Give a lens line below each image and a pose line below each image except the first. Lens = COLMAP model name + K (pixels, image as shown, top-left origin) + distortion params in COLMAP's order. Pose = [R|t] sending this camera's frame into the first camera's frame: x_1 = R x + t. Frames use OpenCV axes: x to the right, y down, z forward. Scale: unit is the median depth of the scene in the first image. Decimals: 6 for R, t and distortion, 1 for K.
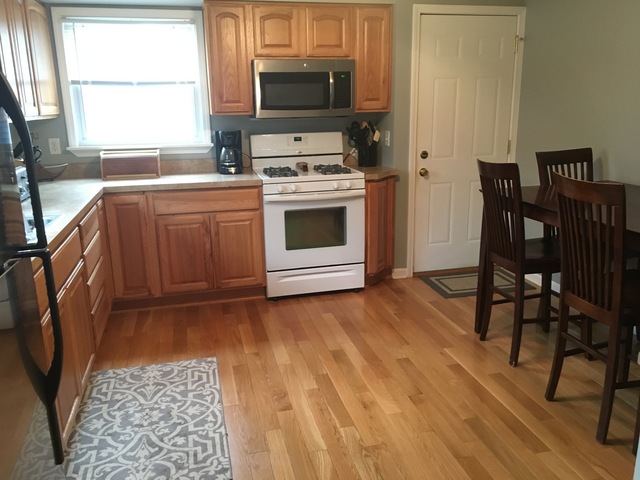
lens RADIAL K [[538.0, 0, 315.7], [0, 538.0, 238.0], [0, 0, 1]] dist [0.069232, -0.108242]
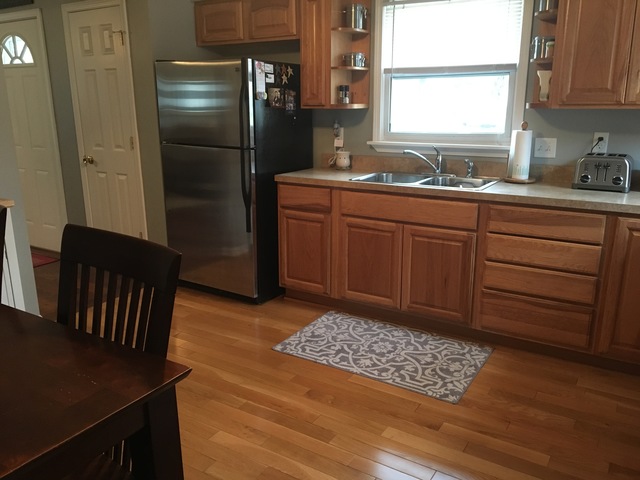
lens RADIAL K [[538.0, 0, 319.5], [0, 538.0, 238.4], [0, 0, 1]] dist [0.069232, -0.108242]
pose [[-0.711595, 0.199264, -0.673740, 0.440044], [-0.151167, 0.893057, 0.423790, -0.302801], [0.686135, 0.403414, -0.605373, 1.180895]]
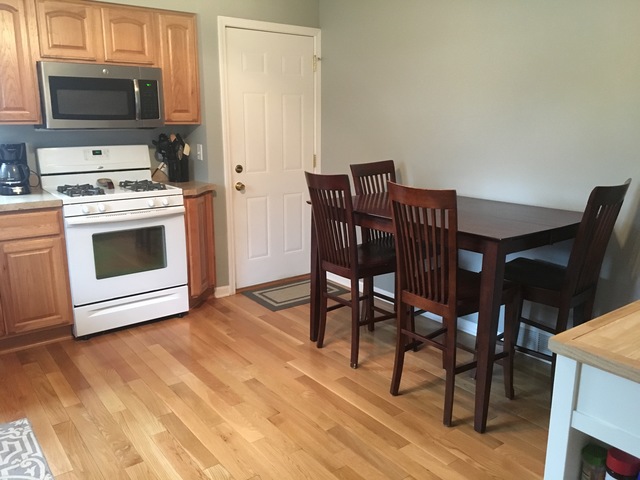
lens RADIAL K [[538.0, 0, 316.9], [0, 538.0, 236.9], [0, 0, 1]] dist [0.069232, -0.108242]
pose [[0.914397, -0.067340, 0.399179, -0.086744], [0.079879, 0.996694, -0.014839, -0.005058], [-0.396860, 0.045455, 0.916753, 0.058111]]
